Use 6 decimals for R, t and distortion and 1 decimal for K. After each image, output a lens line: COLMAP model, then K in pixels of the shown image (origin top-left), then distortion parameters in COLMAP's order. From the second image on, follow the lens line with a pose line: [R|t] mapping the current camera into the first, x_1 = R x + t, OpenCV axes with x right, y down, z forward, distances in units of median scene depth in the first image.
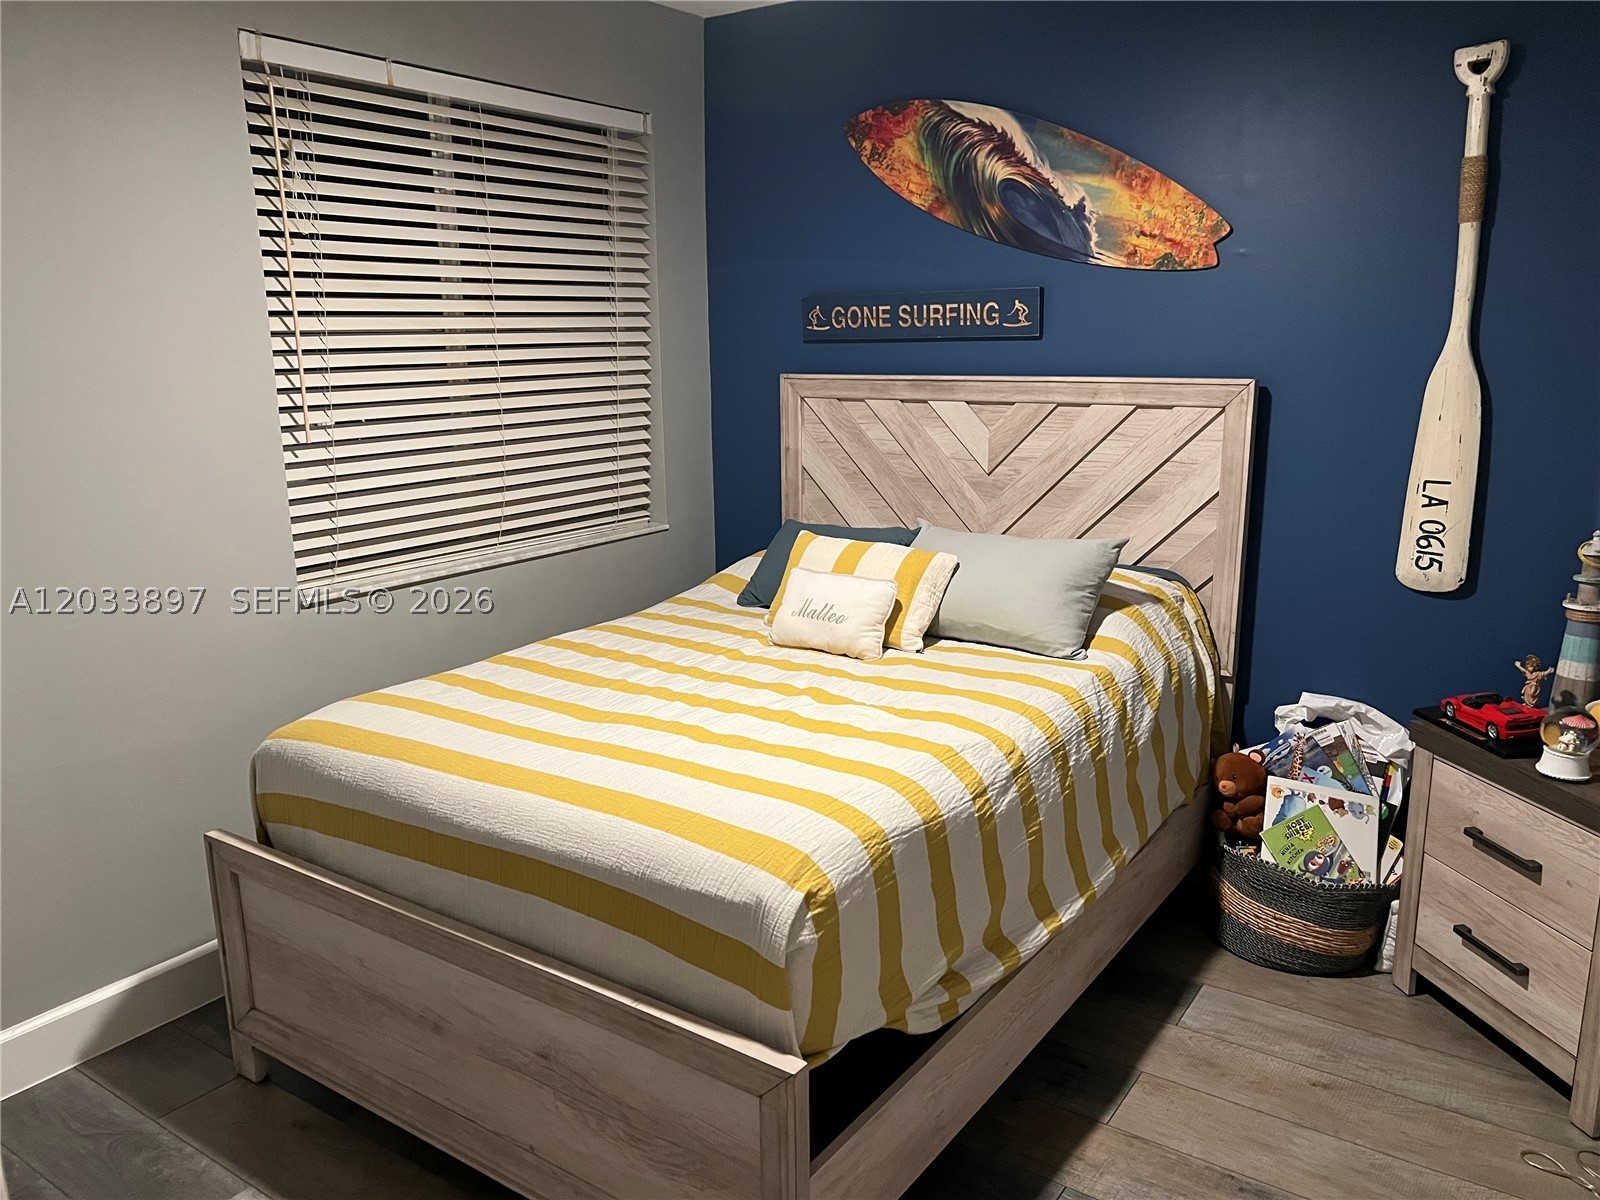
lens RADIAL K [[1211.6, 0, 807.7], [0, 1211.6, 607.9], [0, 0, 1]] dist [0.014820, -0.030072]
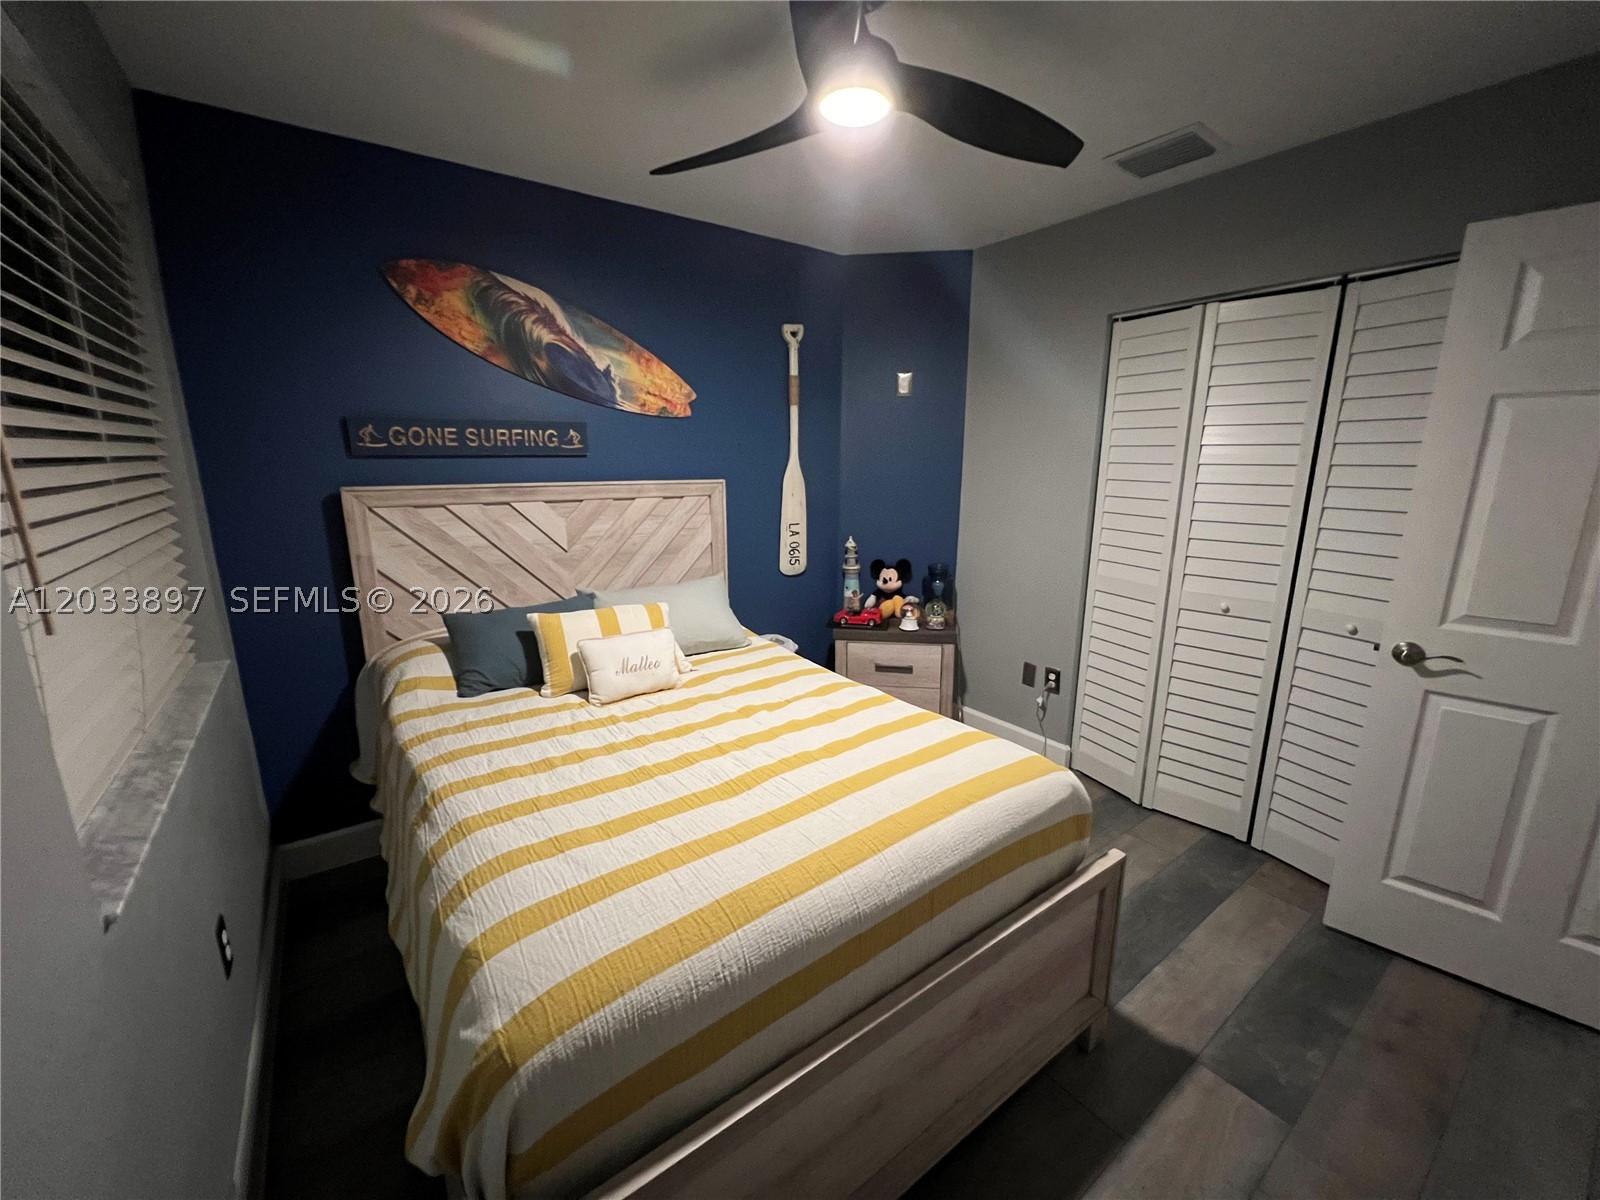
lens RADIAL K [[639.8, 0, 810.3], [0, 639.8, 592.9], [0, 0, 1]] dist [-0.004260, 0.001365]
pose [[0.327360, -0.188595, 0.925887, -0.474842], [0.199538, 0.971579, 0.127352, -0.105889], [-0.923591, 0.143060, 0.355688, 0.498855]]
